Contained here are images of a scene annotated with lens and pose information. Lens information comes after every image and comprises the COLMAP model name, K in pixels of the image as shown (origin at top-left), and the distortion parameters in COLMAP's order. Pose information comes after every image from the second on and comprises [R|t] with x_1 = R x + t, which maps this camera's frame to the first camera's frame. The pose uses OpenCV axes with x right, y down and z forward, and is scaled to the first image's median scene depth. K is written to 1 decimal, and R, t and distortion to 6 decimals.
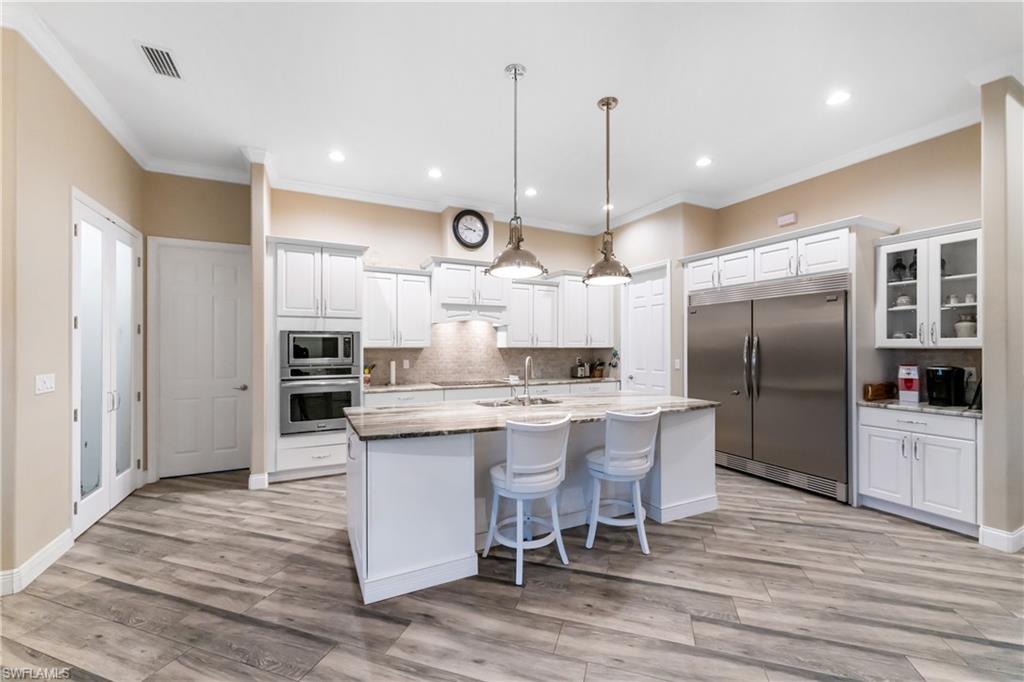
lens RADIAL K [[410.3, 0, 512.2], [0, 410.3, 345.6], [0, 0, 1]] dist [0.000749, -0.000070]
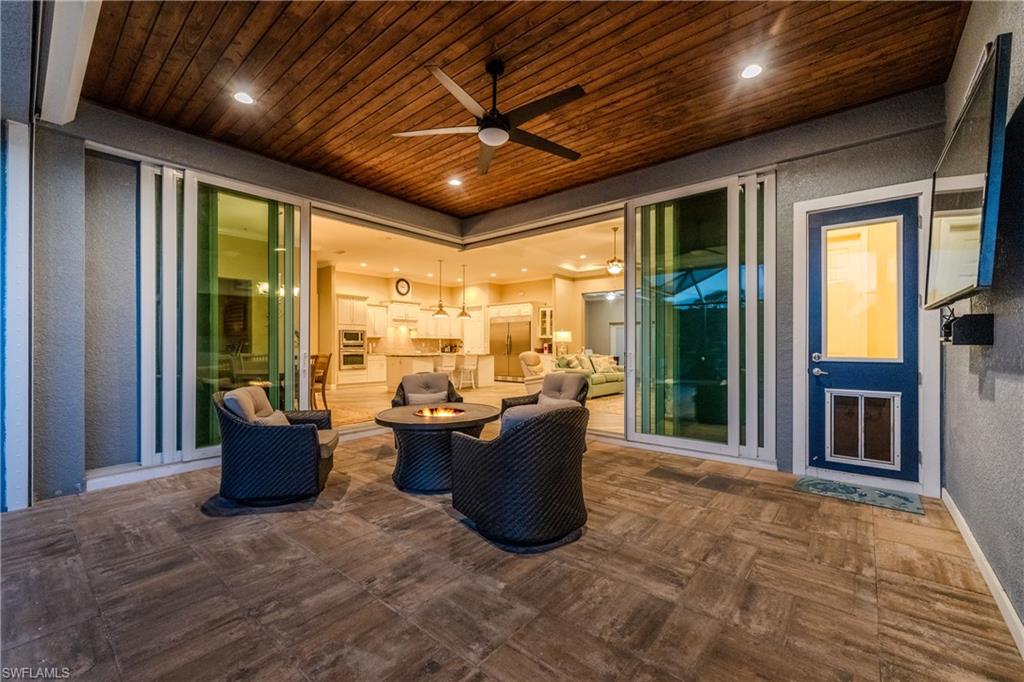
lens RADIAL K [[410.3, 0, 512.2], [0, 410.3, 345.6], [0, 0, 1]] dist [0.000749, -0.000070]
pose [[0.918662, 0.001191, 0.395042, -0.586452], [-0.002857, 0.999989, 0.003630, 0.049891], [-0.395034, -0.004463, 0.918656, -1.804948]]
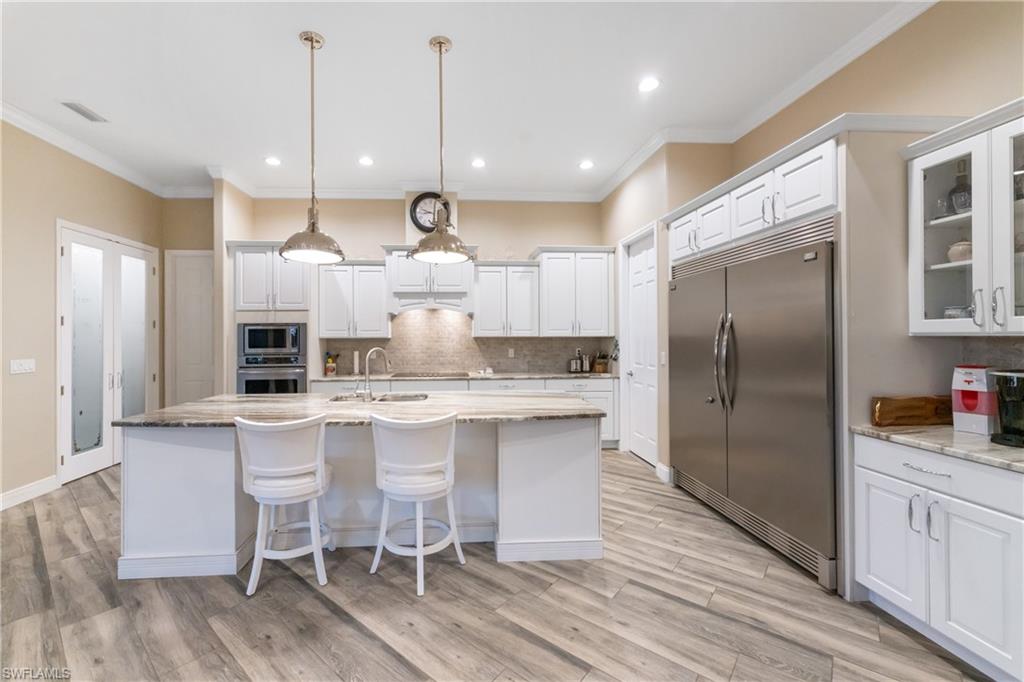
lens RADIAL K [[423.6, 0, 476.6], [0, 423.6, 334.3], [0, 0, 1]] dist [-0.000479, 0.000227]
pose [[0.919757, -0.007444, -0.392418, 0.494635], [0.007277, 0.999972, -0.001913, 0.000435], [0.392421, -0.001097, 0.919785, 0.185236]]
